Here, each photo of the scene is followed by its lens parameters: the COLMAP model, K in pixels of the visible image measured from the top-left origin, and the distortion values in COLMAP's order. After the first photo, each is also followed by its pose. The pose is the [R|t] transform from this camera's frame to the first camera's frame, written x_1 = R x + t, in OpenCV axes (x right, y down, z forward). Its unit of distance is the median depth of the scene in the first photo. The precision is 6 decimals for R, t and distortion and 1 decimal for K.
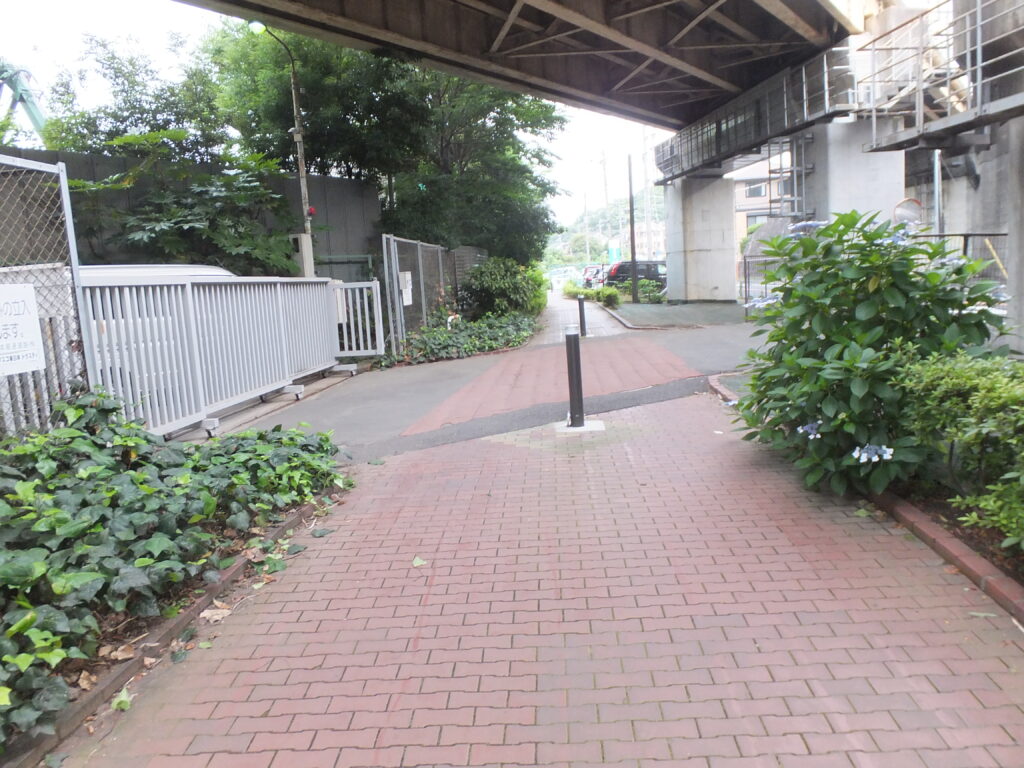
lens RADIAL K [[747.5, 0, 515.5], [0, 747.5, 384.1], [0, 0, 1]] dist [-0.019467, -0.003973]
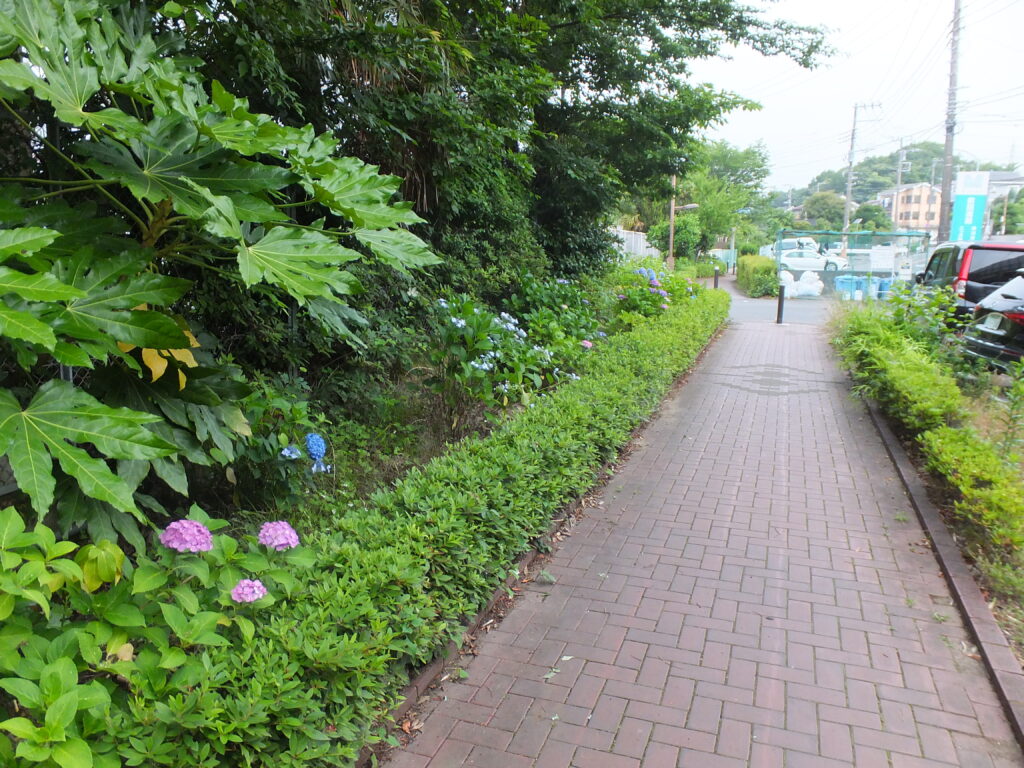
lens RADIAL K [[750.7, 0, 515.5], [0, 750.7, 381.0], [0, 0, 1]] dist [-0.026656, -0.001872]
pose [[0.959319, 0.120911, -0.255122, 0.056325], [-0.108296, 0.992122, 0.062984, -0.219476], [0.260727, -0.032793, 0.964855, 1.417909]]
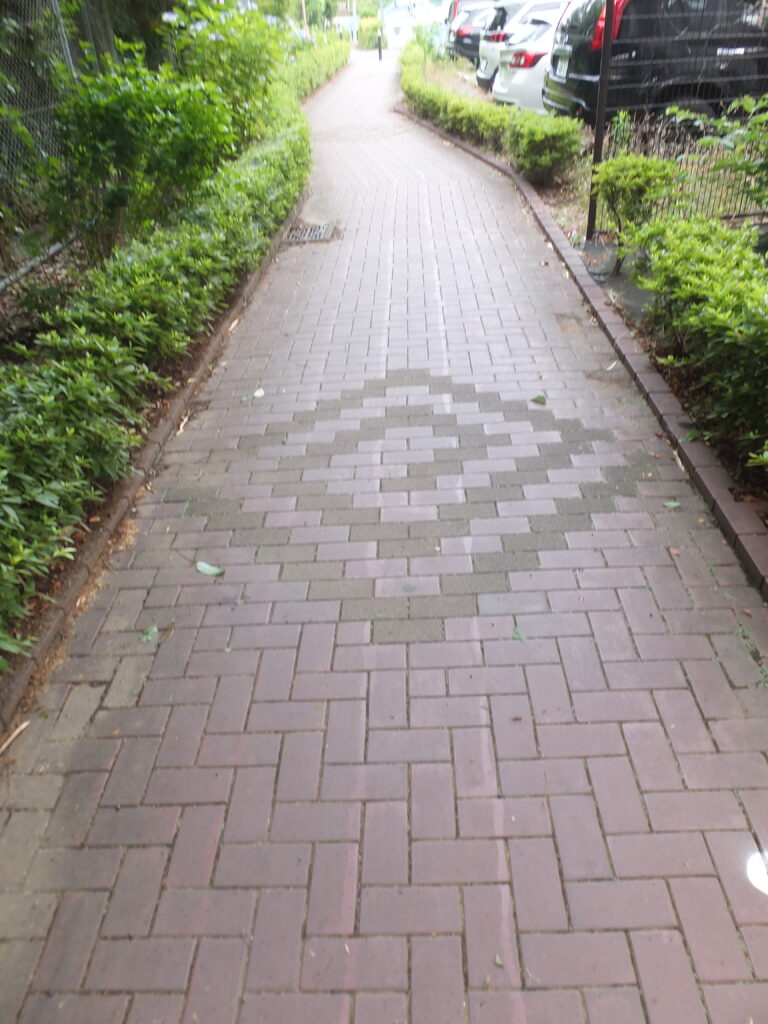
lens RADIAL K [[750.7, 0, 384.0], [0, 750.7, 512.0], [0, 0, 1]] dist [-0.026656, -0.001872]
pose [[0.999543, -0.022248, 0.020463, 0.071083], [0.011085, 0.899577, 0.436622, -0.142176], [-0.028122, -0.436196, 0.899412, 0.900548]]
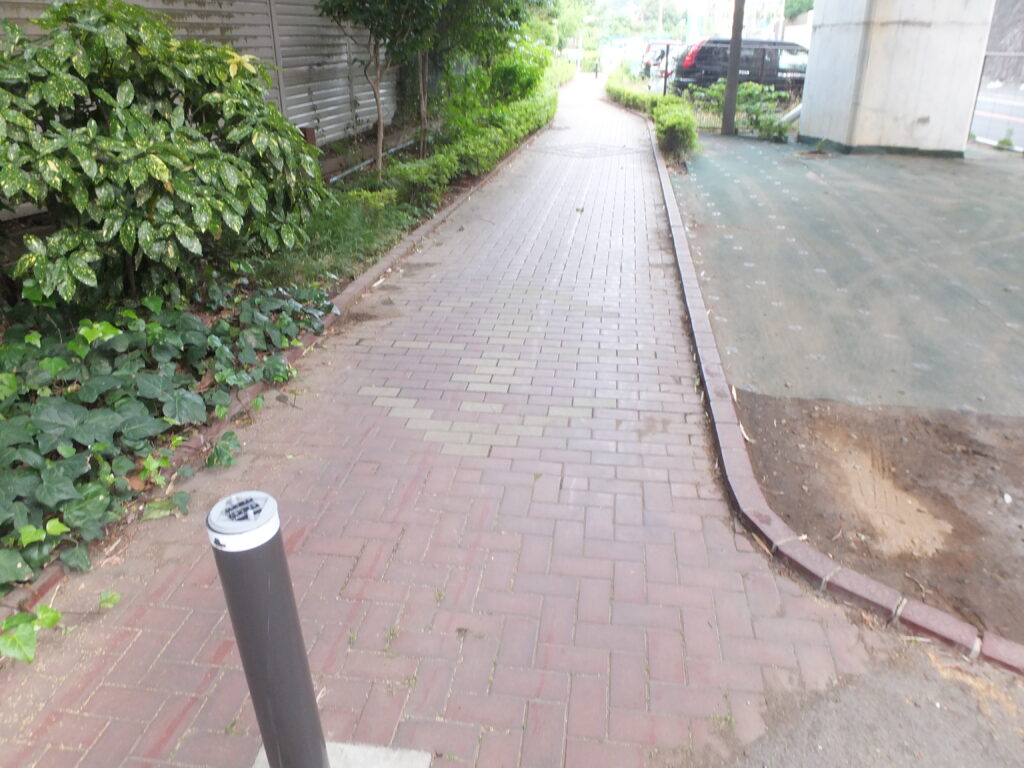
lens RADIAL K [[747.5, 0, 515.5], [0, 747.5, 384.1], [0, 0, 1]] dist [-0.019467, -0.003973]
pose [[0.995358, 0.079923, -0.053625, 0.069585], [-0.061521, 0.956810, 0.284128, -0.090257], [0.074017, -0.279510, 0.957285, 0.532892]]
